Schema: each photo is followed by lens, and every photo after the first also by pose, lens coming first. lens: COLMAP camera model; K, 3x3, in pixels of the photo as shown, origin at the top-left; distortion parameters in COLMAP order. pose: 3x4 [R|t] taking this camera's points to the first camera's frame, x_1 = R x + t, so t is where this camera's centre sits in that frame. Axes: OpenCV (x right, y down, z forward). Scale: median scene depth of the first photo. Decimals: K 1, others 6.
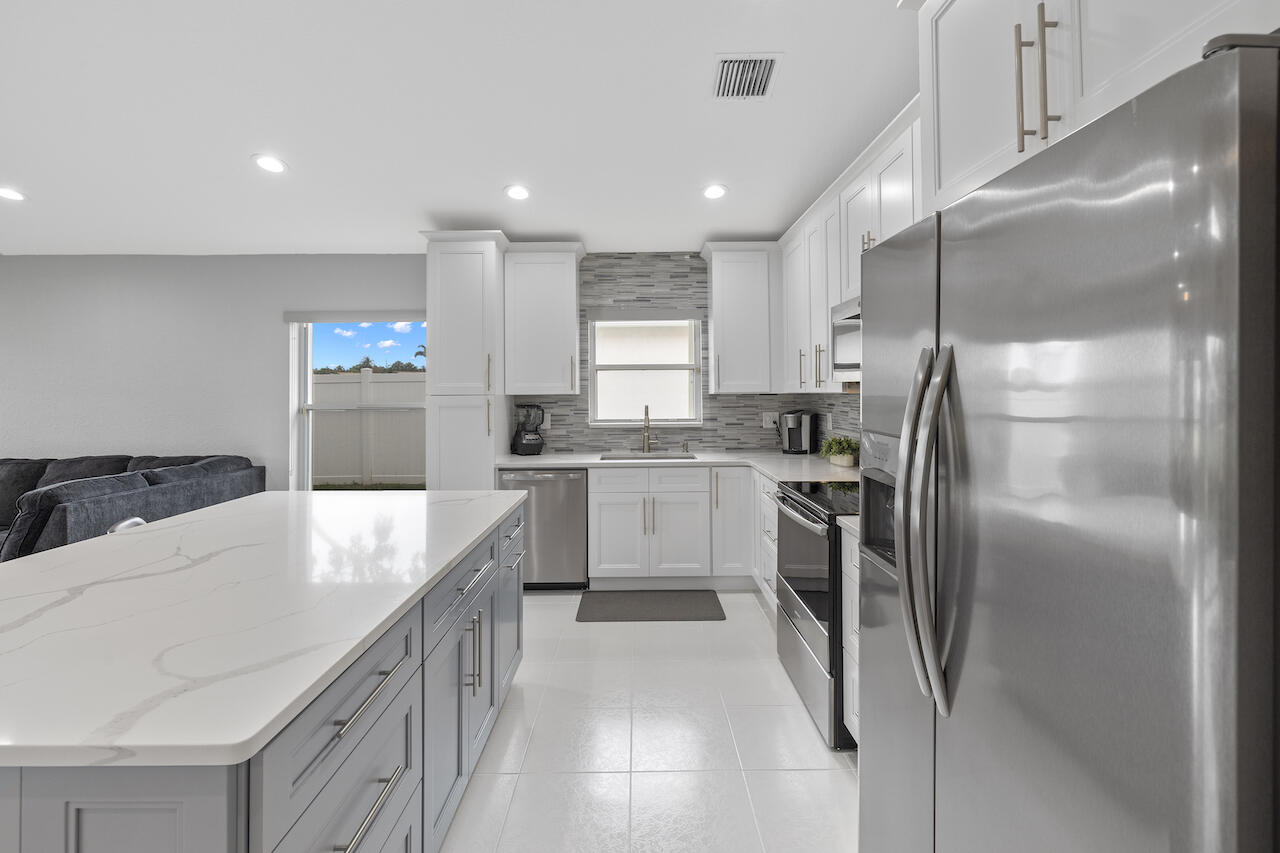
lens RADIAL K [[539.9, 0, 641.0], [0, 539.9, 388.1], [0, 0, 1]] dist [0.000041, -0.000161]
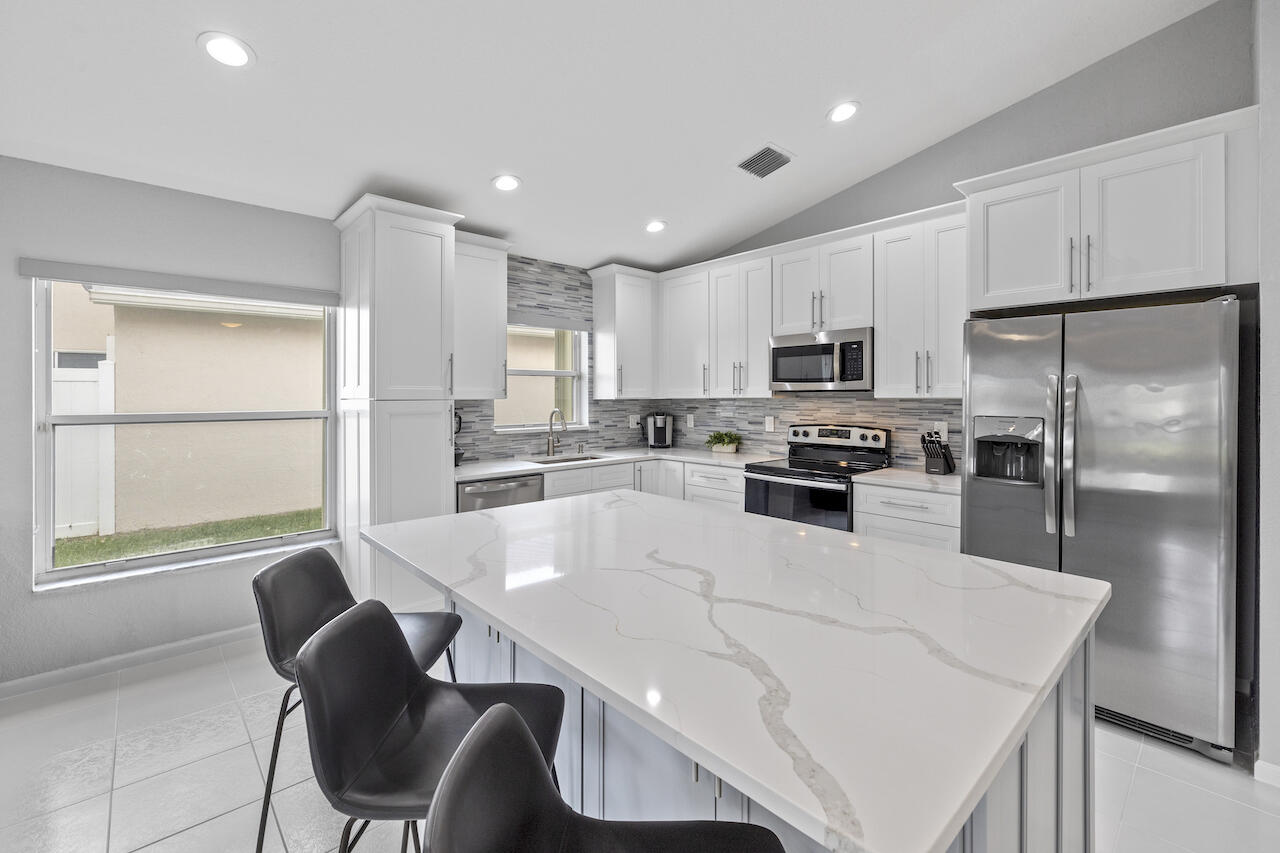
lens RADIAL K [[539.9, 0, 630.3], [0, 539.9, 400.9], [0, 0, 1]] dist [0.000041, -0.000161]
pose [[0.749576, -0.000441, 0.661919, -0.549162], [-0.005776, 0.999957, 0.007206, 0.005651], [-0.661894, -0.009225, 0.749541, 0.122630]]
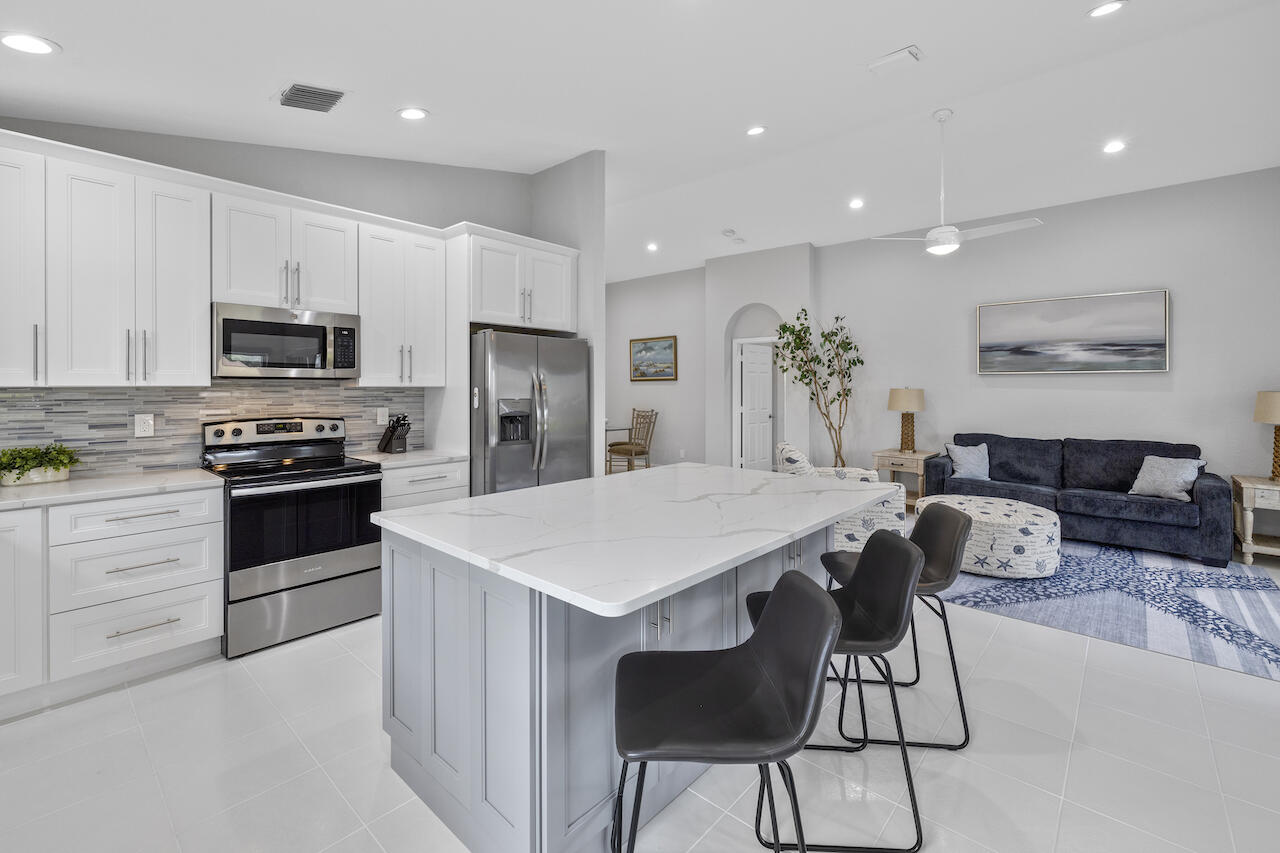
lens RADIAL K [[539.9, 0, 663.2], [0, 539.9, 386.2], [0, 0, 1]] dist [0.000041, -0.000161]
pose [[-0.743123, 0.002340, 0.669151, -0.621444], [-0.002416, 0.999978, -0.006180, 0.008490], [-0.669151, -0.006209, -0.743101, 0.784841]]
